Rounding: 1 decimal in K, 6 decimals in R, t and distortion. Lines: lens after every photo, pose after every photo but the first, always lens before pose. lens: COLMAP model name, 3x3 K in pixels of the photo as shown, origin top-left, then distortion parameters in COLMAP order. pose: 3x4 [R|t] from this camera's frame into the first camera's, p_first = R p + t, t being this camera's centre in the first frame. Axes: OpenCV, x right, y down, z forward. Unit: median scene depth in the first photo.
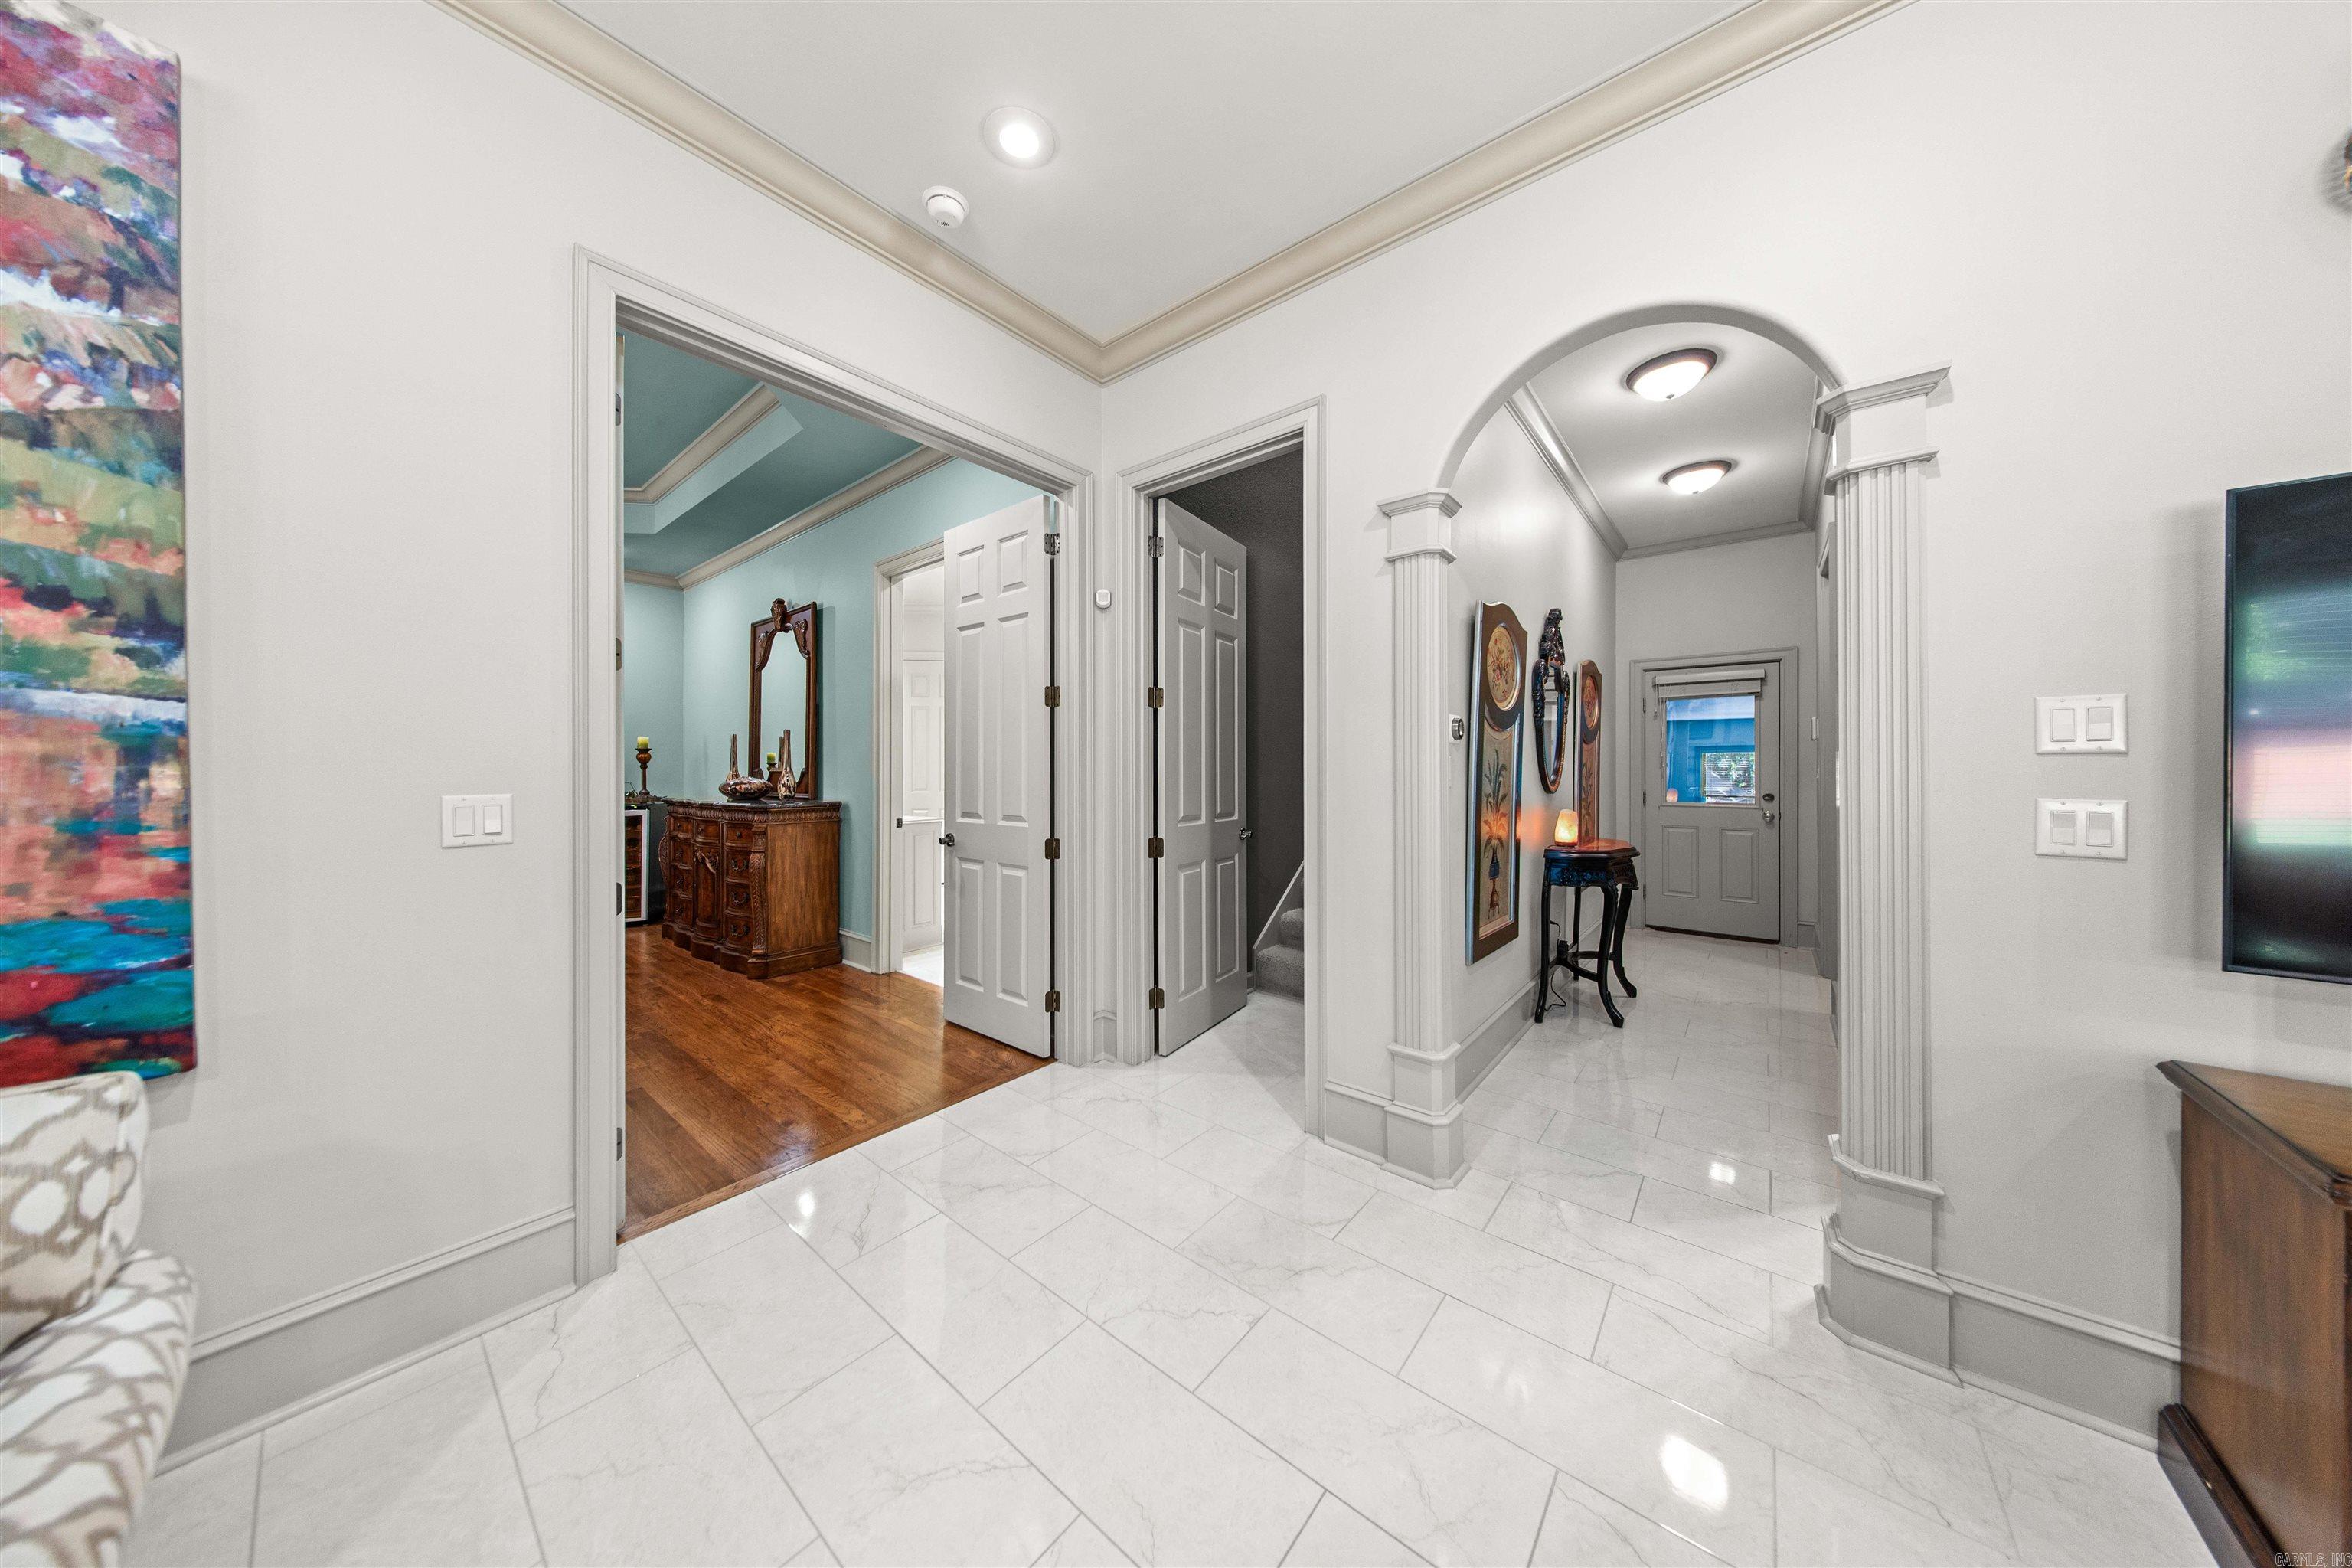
lens RADIAL K [[703.0, 0, 1176.0], [0, 703.0, 784.0], [0, 0, 1]] dist [0.000260, -0.000004]
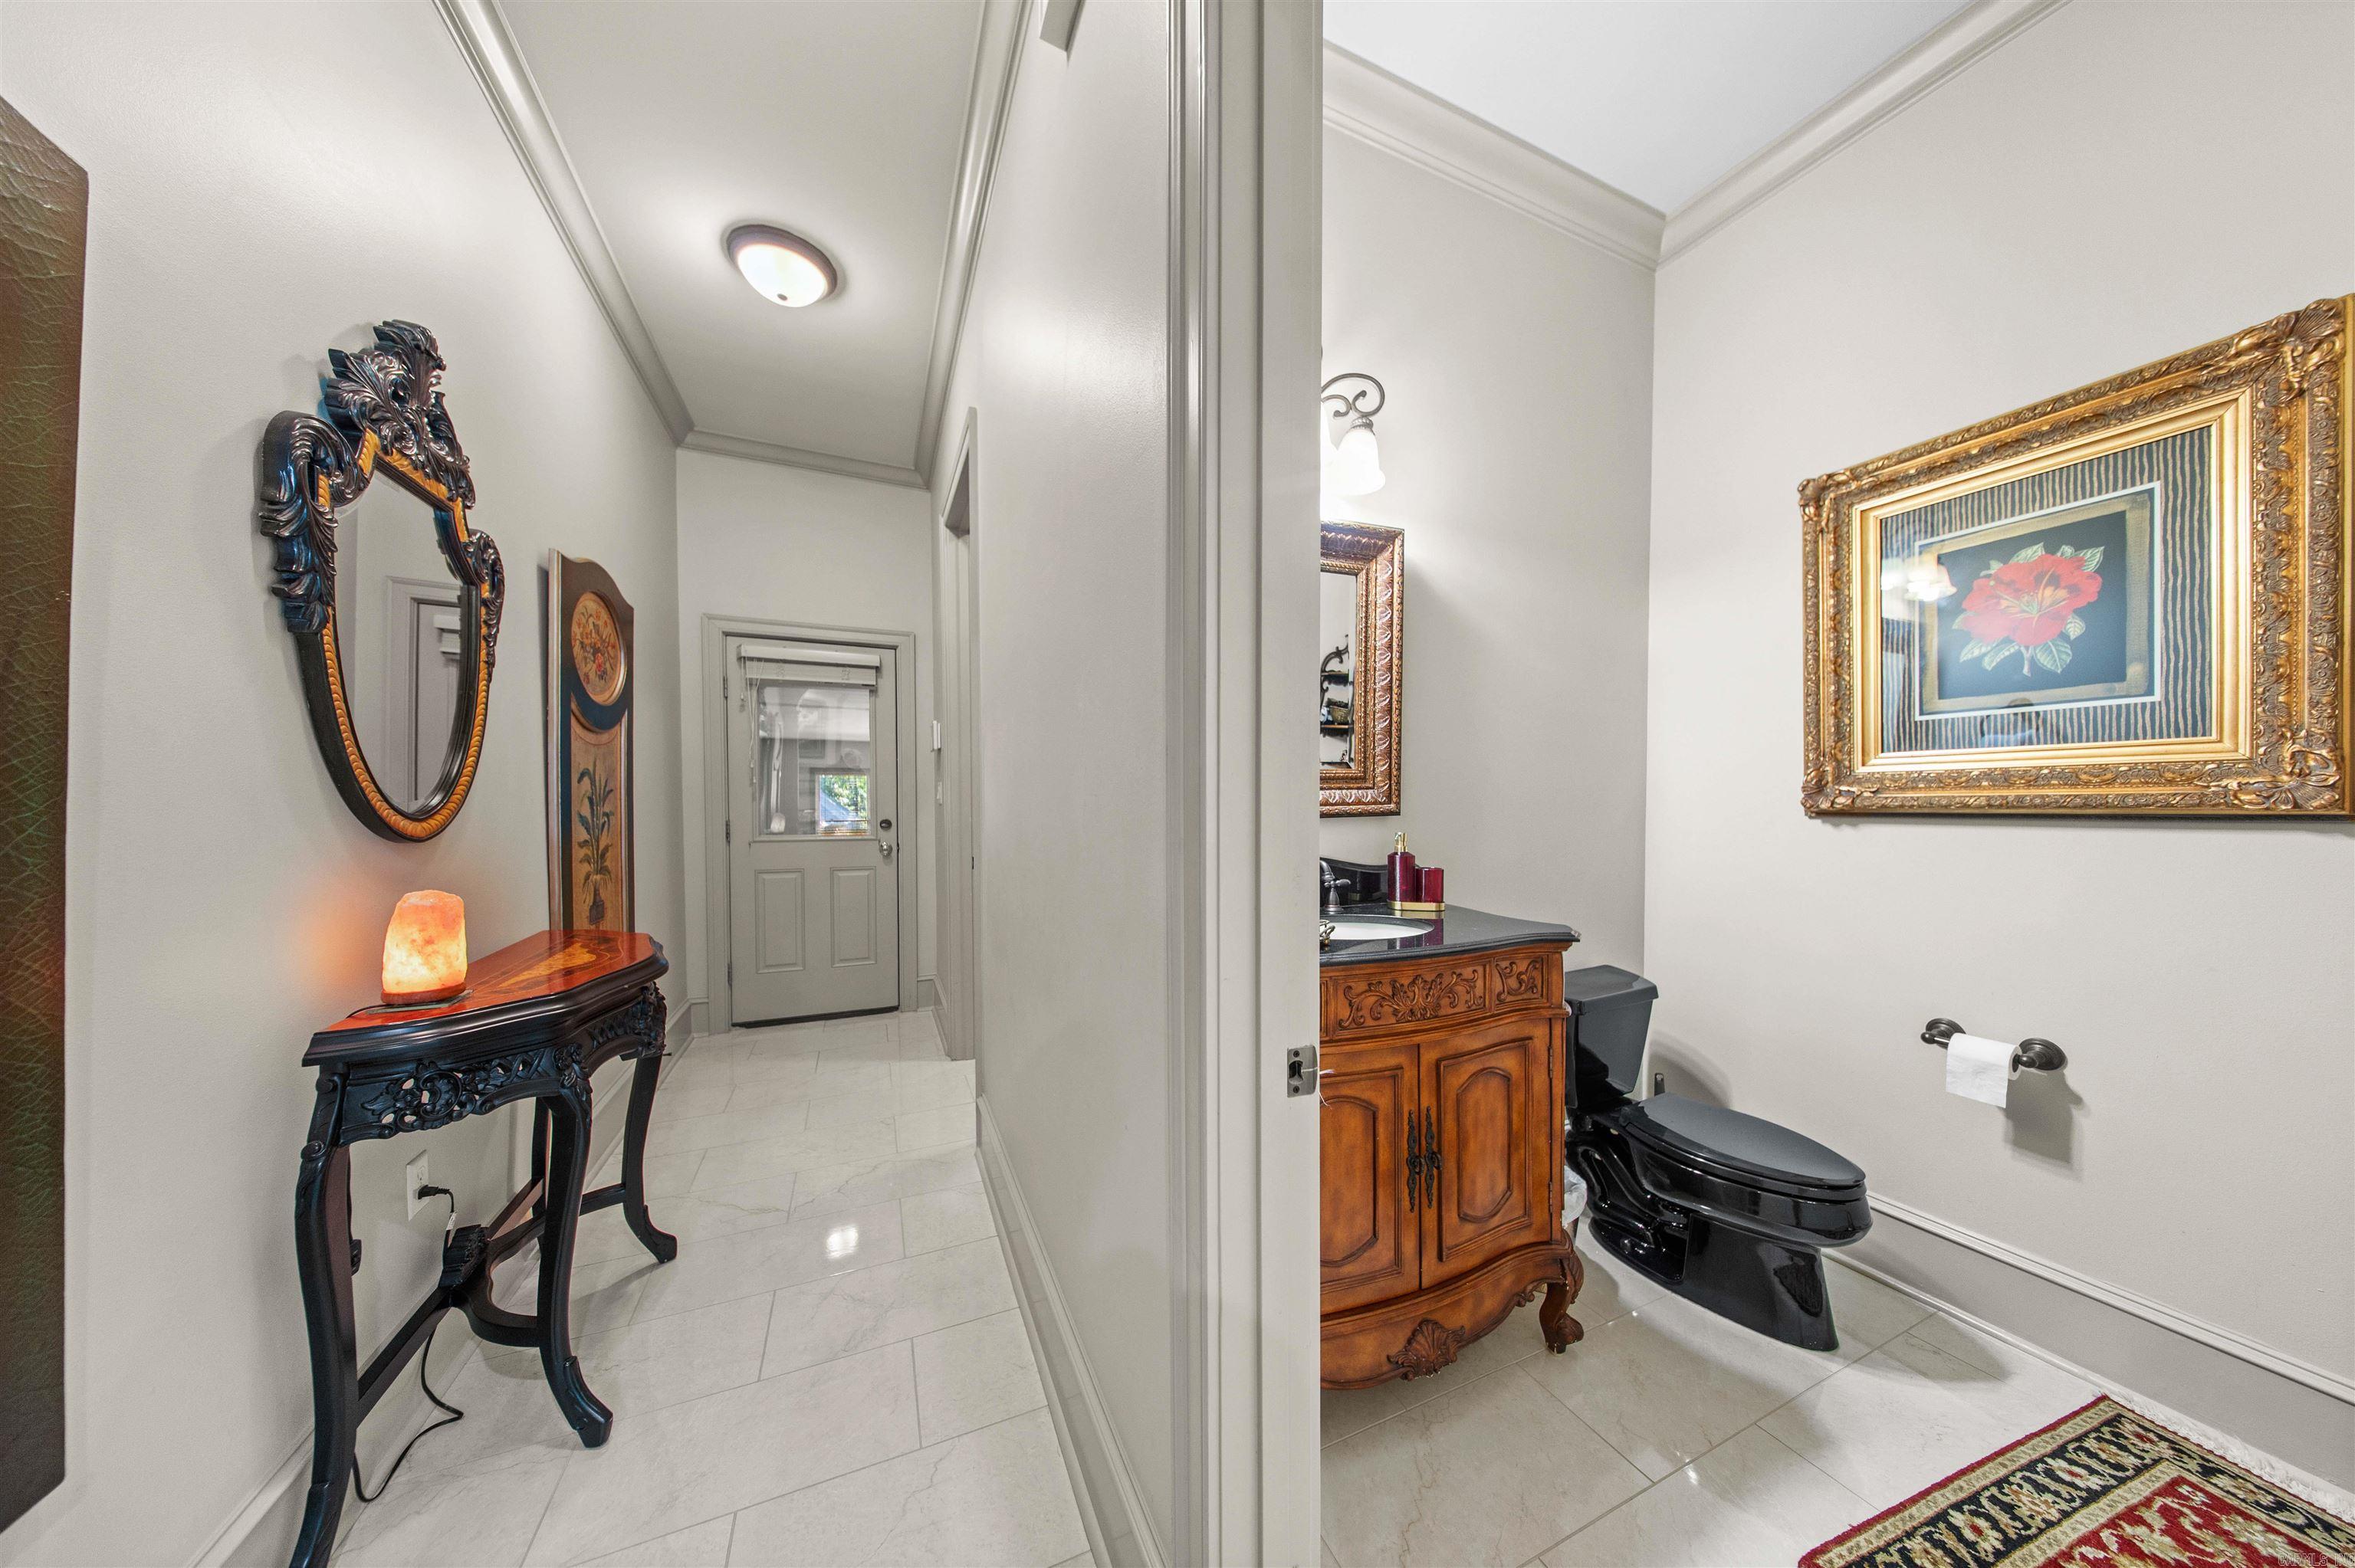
lens RADIAL K [[707.7, 0, 1174.0], [0, 707.7, 803.1], [0, 0, 1]] dist [-0.000079, -0.000011]
pose [[0.447609, -0.007671, 0.894197, 0.292879], [0.012606, 0.999918, 0.002267, -0.001955], [-0.894141, 0.010257, 0.447669, 0.372378]]
